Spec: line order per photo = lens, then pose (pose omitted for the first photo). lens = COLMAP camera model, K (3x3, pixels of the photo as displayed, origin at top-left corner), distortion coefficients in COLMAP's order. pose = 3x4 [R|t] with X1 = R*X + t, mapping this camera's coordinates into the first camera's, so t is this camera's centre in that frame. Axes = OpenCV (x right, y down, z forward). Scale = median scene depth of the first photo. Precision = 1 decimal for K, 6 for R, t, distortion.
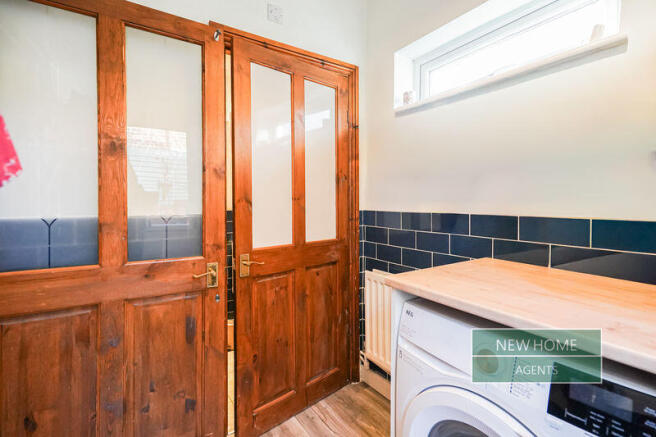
lens RADIAL K [[306.5, 0, 329.0], [0, 306.5, 204.5], [0, 0, 1]] dist [0.000230, -0.000062]
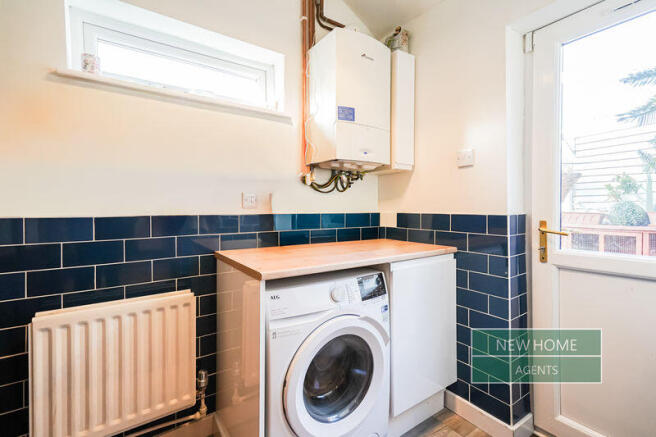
lens RADIAL K [[306.5, 0, 329.0], [0, 306.5, 204.5], [0, 0, 1]] dist [0.000230, -0.000062]
pose [[-0.022692, -0.008743, 0.999704, -0.701586], [-0.001583, 0.999961, 0.008709, -0.019961], [-0.999741, -0.001384, -0.022705, 0.604067]]
